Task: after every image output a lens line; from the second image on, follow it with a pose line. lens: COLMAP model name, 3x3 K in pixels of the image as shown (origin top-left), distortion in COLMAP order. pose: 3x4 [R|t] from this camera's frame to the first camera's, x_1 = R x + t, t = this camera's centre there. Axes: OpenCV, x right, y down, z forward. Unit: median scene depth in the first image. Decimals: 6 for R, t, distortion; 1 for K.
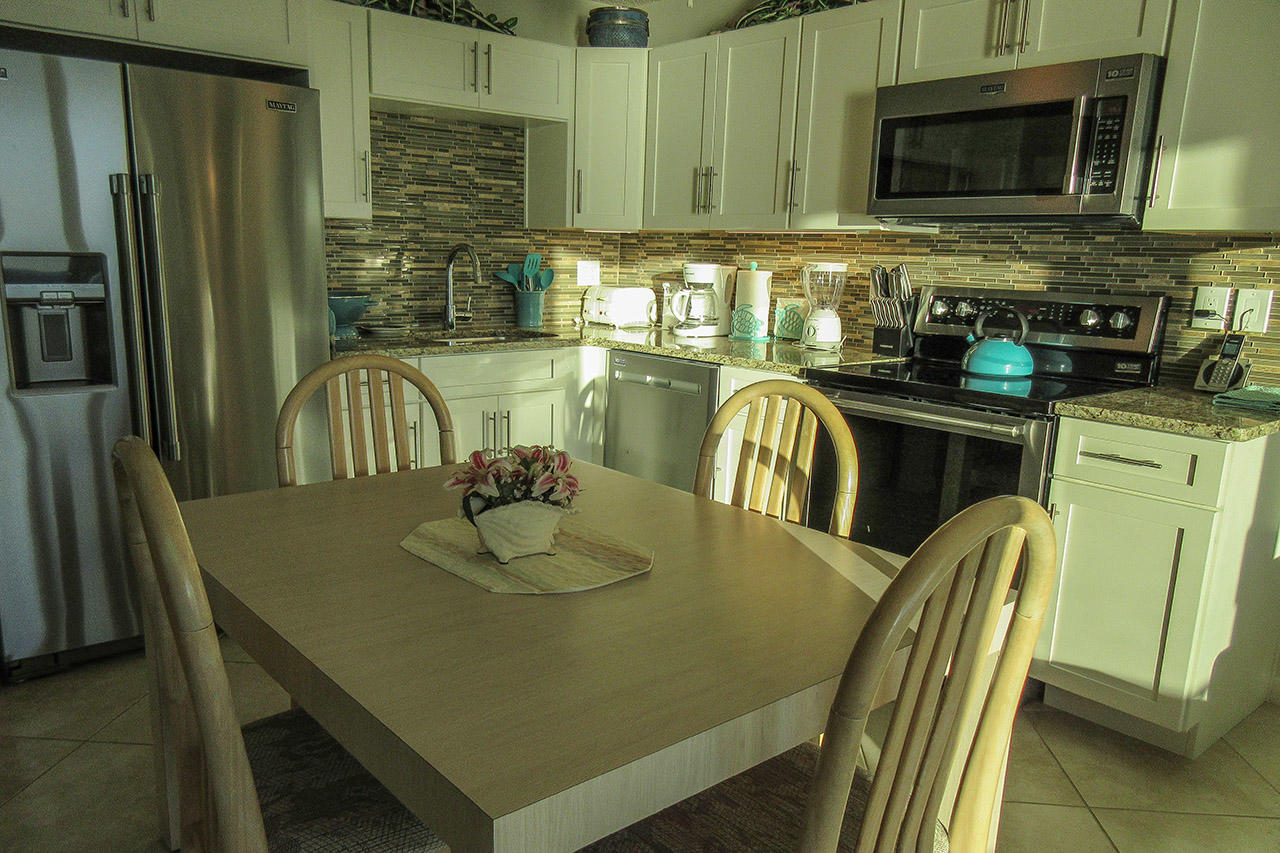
lens RADIAL K [[936.2, 0, 637.0], [0, 936.2, 422.5], [0, 0, 1]] dist [-0.000673, -0.000118]
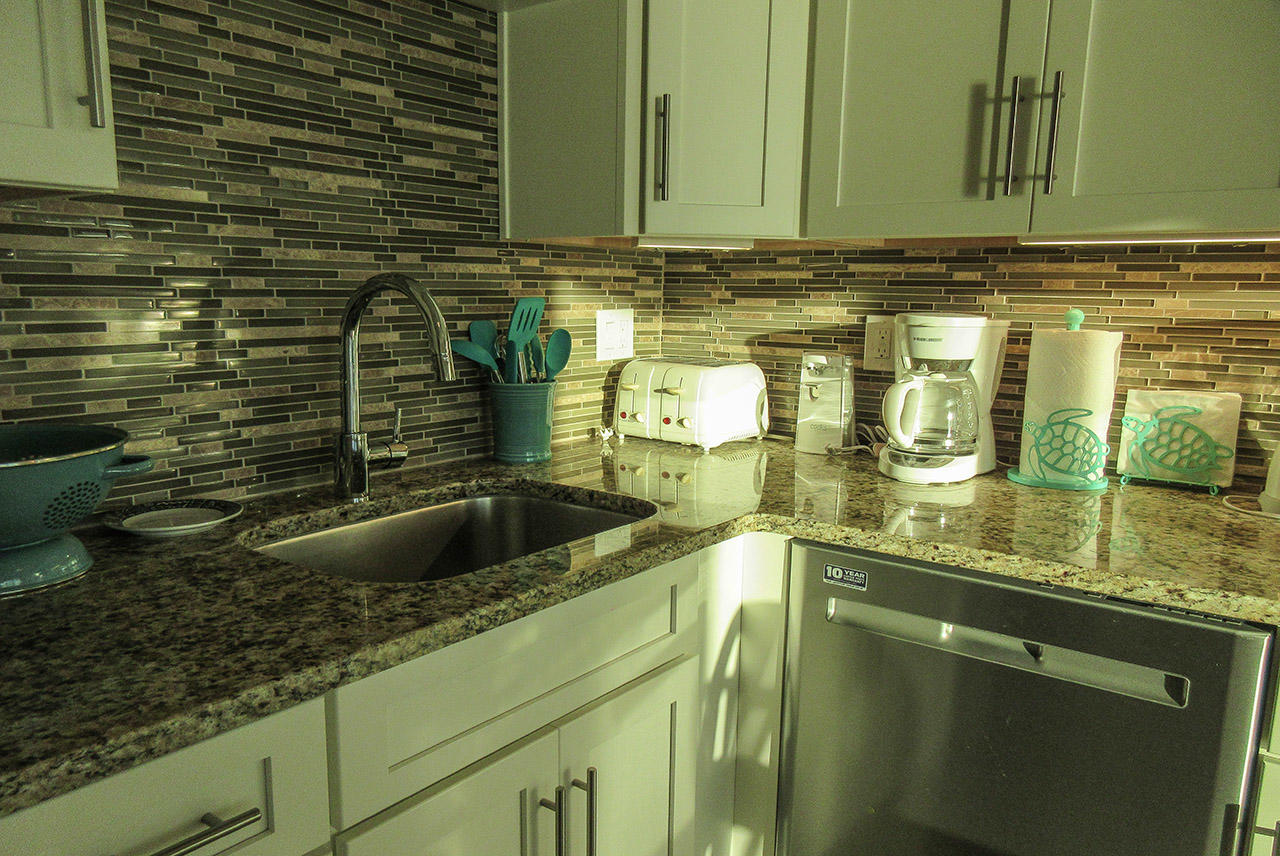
lens RADIAL K [[936.2, 0, 641.5], [0, 936.2, 439.6], [0, 0, 1]] dist [-0.000673, -0.000118]
pose [[0.975985, -0.046690, 0.212777, -0.163076], [0.050326, 0.998664, -0.011703, -0.110409], [-0.211946, 0.022131, 0.977031, 0.585543]]
